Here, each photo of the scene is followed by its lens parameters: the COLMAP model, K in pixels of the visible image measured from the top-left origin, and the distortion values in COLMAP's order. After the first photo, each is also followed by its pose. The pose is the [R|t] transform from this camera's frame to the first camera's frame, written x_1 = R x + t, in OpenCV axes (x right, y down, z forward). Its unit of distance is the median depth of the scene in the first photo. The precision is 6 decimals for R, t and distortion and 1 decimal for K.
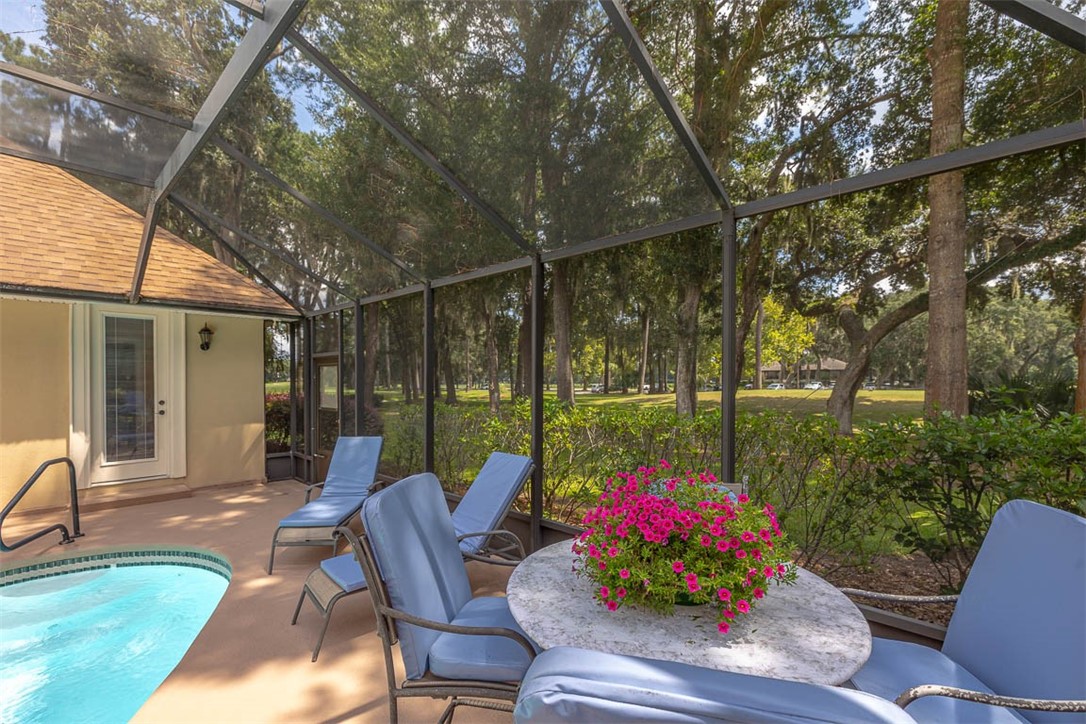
lens RADIAL K [[458.1, 0, 554.3], [0, 458.1, 385.2], [0, 0, 1]] dist [-0.002360, -0.000642]
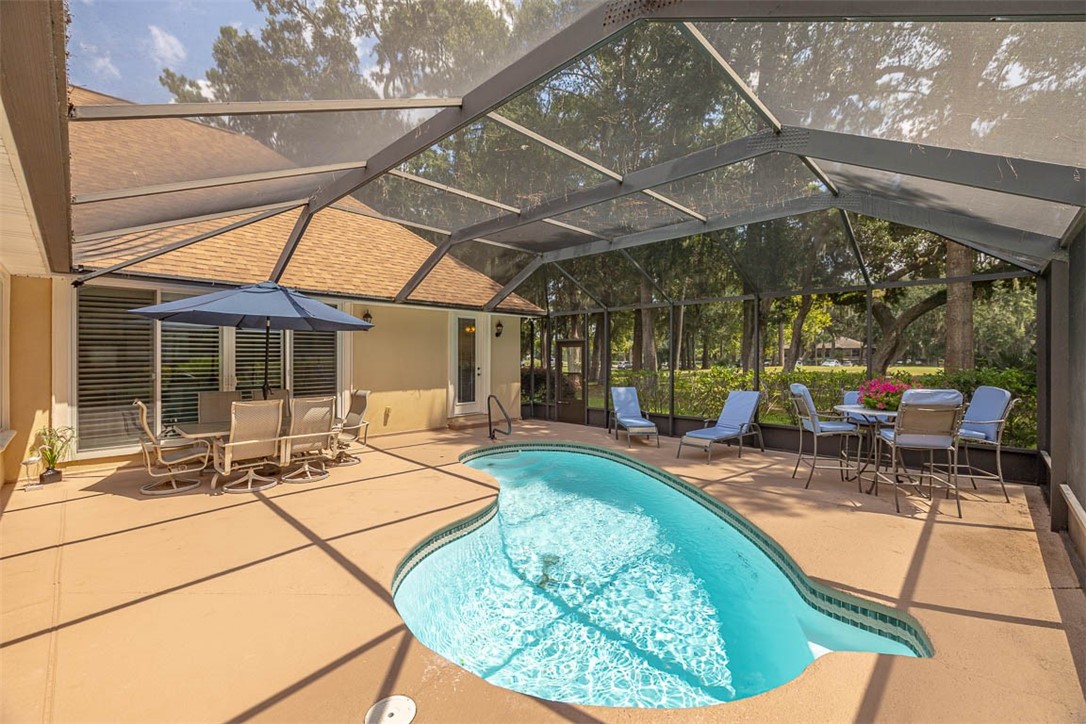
lens RADIAL K [[458.1, 0, 544.0], [0, 458.1, 358.2], [0, 0, 1]] dist [-0.002360, -0.000642]
pose [[0.999636, 0.003729, -0.026711, -0.170226], [-0.003979, 0.999949, -0.009277, 0.004372], [0.026675, 0.009380, 0.999600, -0.196055]]
